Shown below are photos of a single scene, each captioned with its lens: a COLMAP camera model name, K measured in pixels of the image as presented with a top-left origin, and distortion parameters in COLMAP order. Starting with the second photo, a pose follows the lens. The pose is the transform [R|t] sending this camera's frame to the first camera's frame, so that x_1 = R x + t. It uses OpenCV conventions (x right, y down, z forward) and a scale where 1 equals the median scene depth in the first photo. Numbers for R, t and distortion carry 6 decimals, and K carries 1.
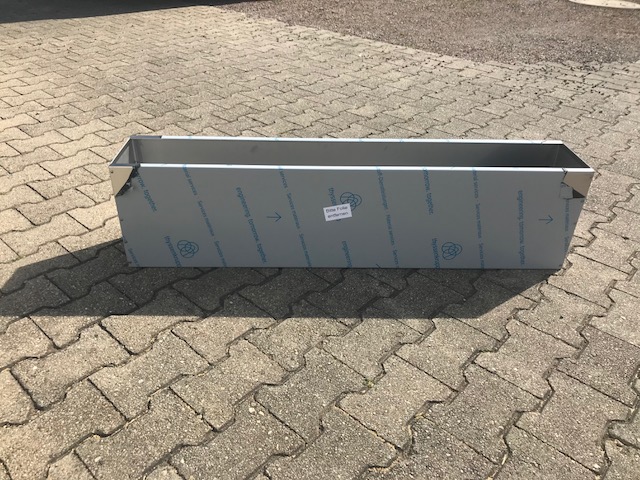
lens RADIAL K [[533.4, 0, 320.0], [0, 533.4, 240.0], [0, 0, 1]] dist [0.019323, -0.008614]
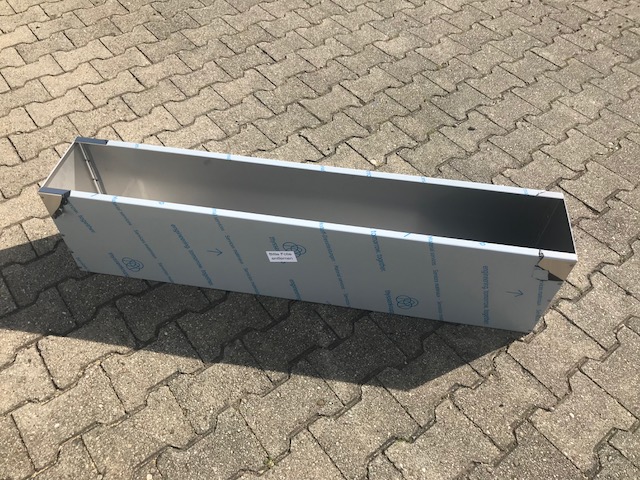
lens RADIAL K [[533.4, 0, 320.0], [0, 533.4, 240.0], [0, 0, 1]] dist [0.019323, -0.008614]
pose [[0.983824, 0.131843, -0.121272, 0.202908], [-0.089968, 0.949074, 0.301935, -0.356825], [0.154904, -0.286140, 0.945584, 0.145895]]
